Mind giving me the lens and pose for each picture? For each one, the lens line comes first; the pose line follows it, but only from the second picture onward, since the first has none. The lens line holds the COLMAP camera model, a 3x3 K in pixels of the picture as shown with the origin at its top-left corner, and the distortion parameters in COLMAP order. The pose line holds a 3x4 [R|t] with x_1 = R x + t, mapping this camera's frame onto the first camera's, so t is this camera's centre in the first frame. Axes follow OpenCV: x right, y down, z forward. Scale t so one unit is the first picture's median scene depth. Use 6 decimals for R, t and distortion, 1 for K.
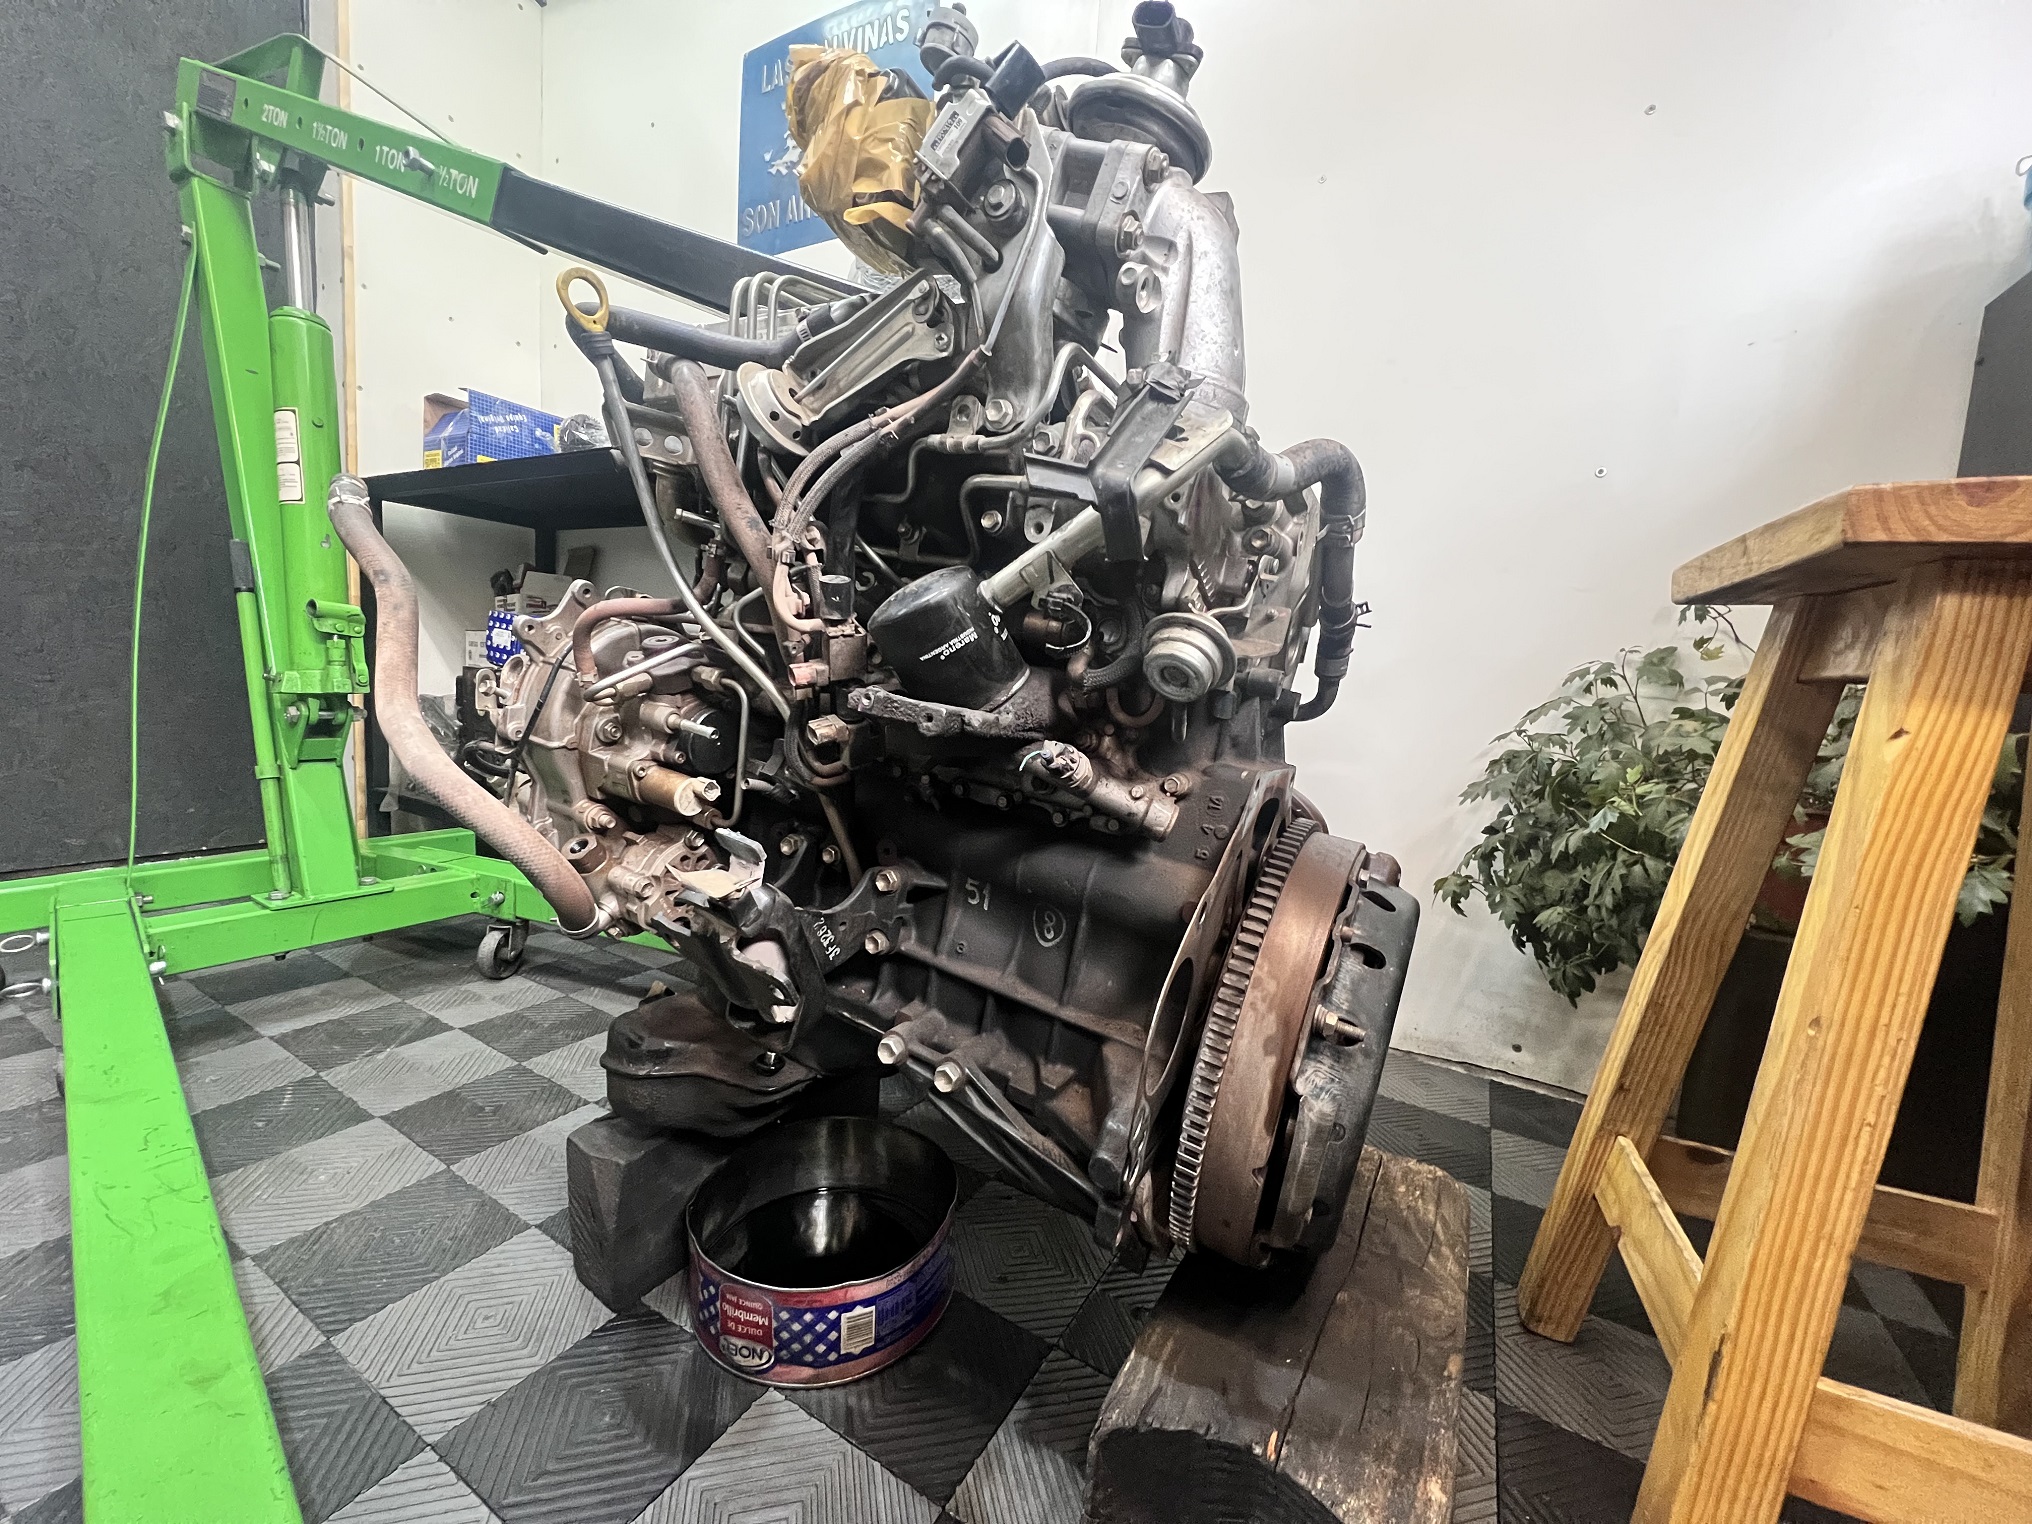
lens RADIAL K [[814.3, 0, 1005.6], [0, 814.3, 761.5], [0, 0, 1]] dist [0.000192, -0.003171]
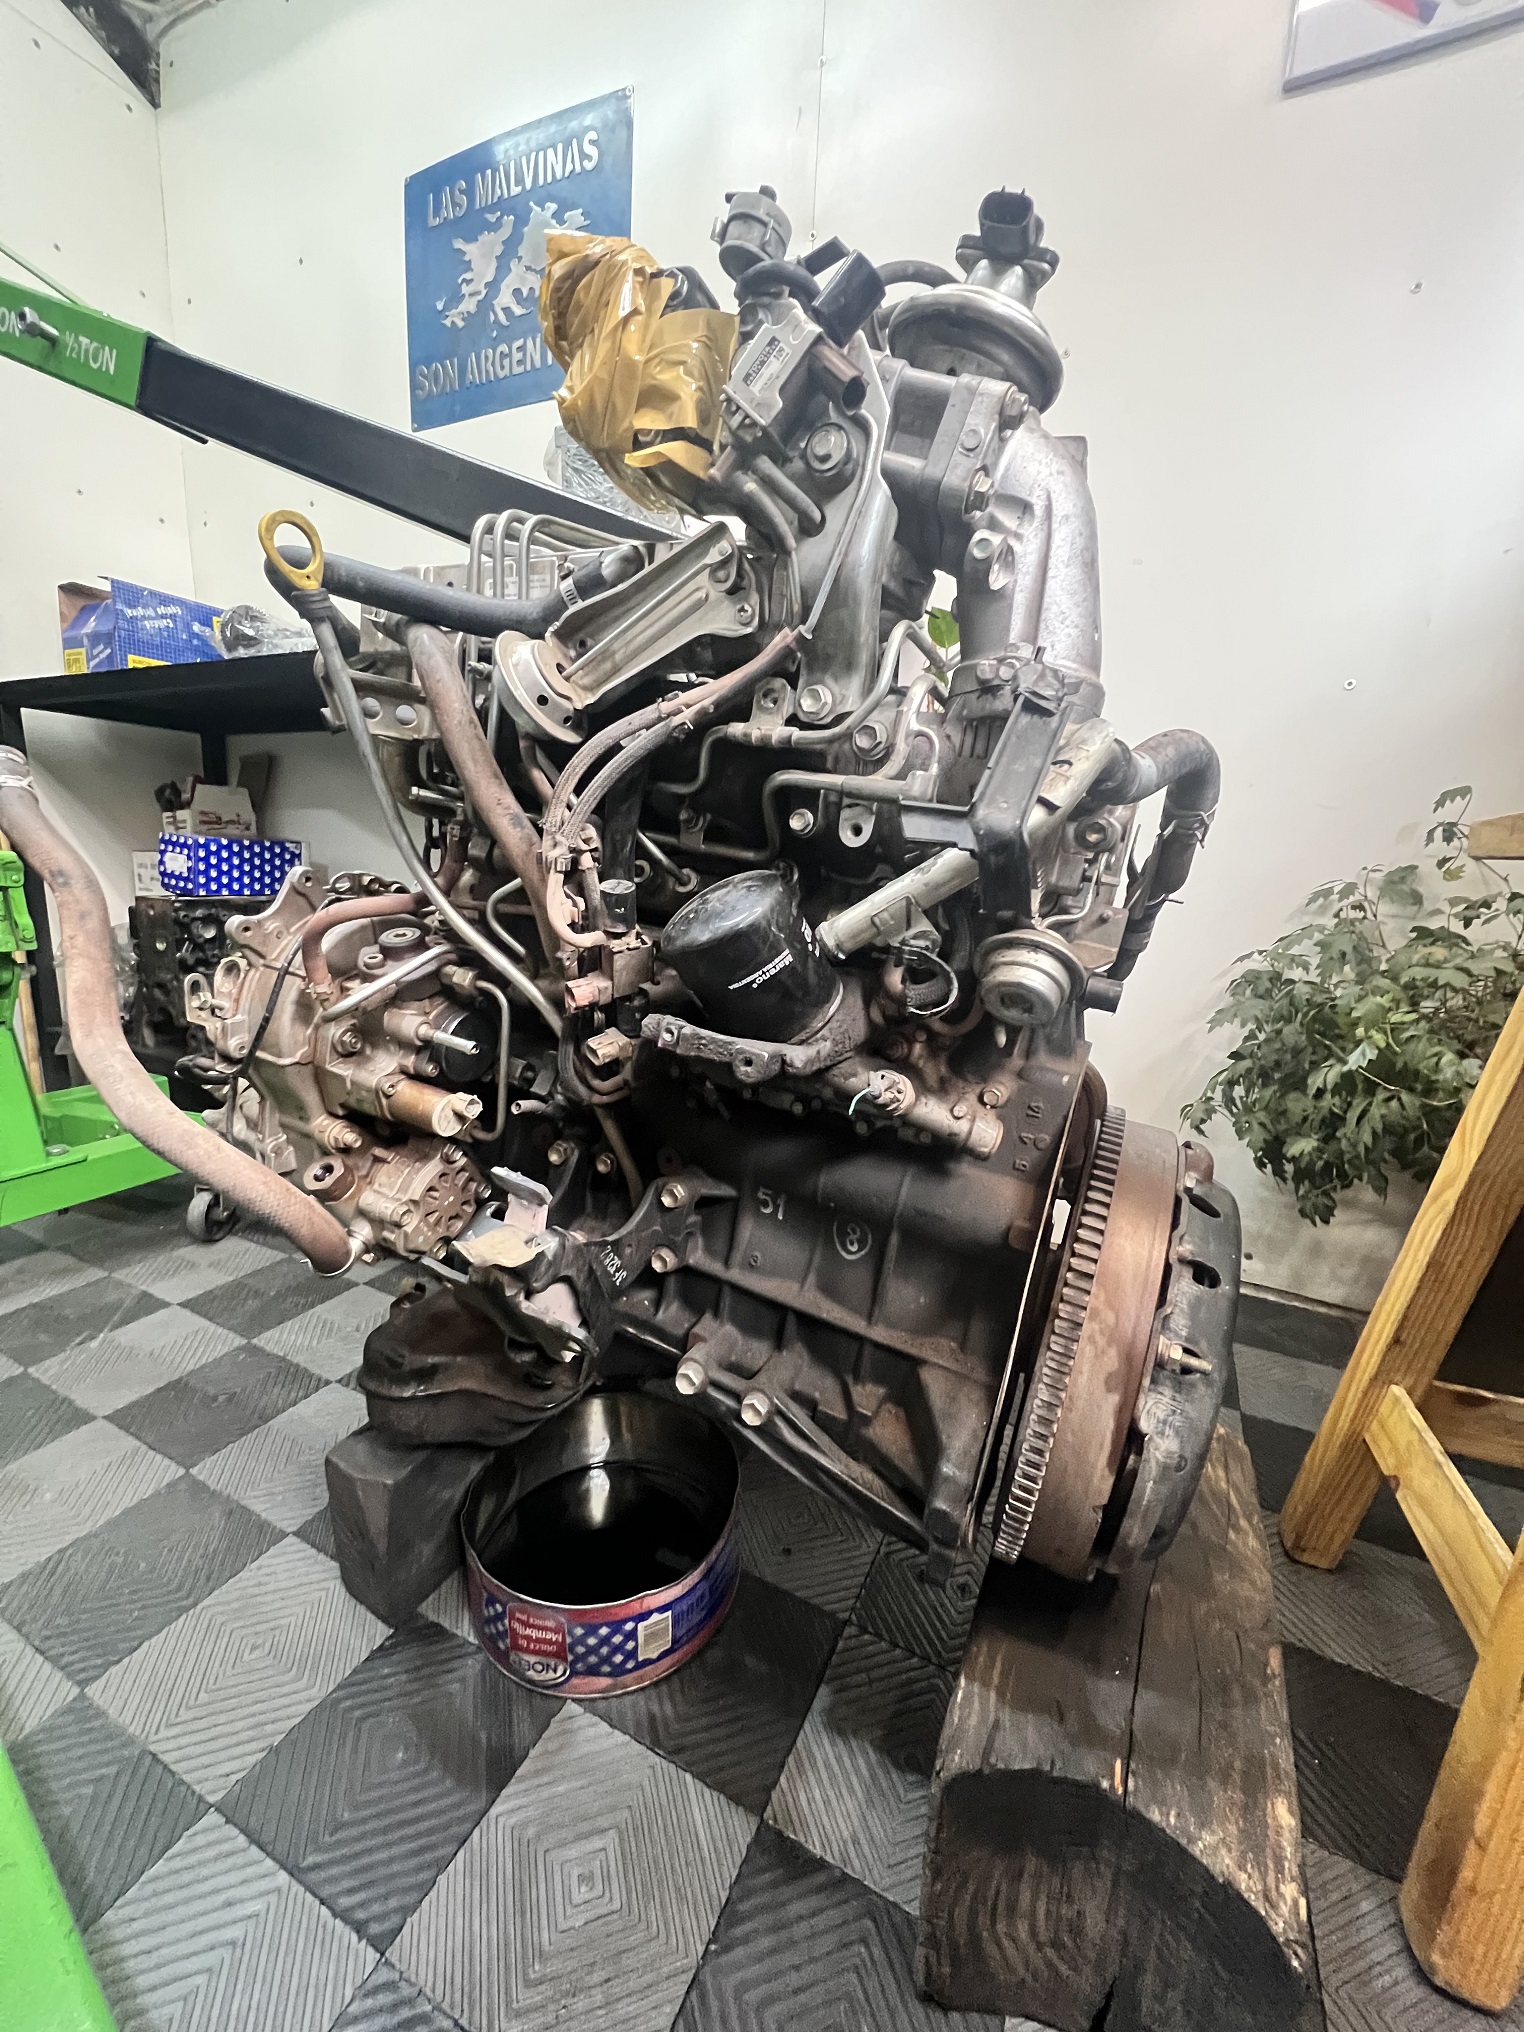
lens RADIAL K [[814.3, 0, 762.0], [0, 814.3, 1016.0], [0, 0, 1]] dist [0.000192, -0.003171]
pose [[0.996959, -0.036241, 0.068989, -0.102834], [0.029996, 0.995536, 0.089487, -0.135437], [-0.071924, -0.087146, 0.993596, 0.096149]]
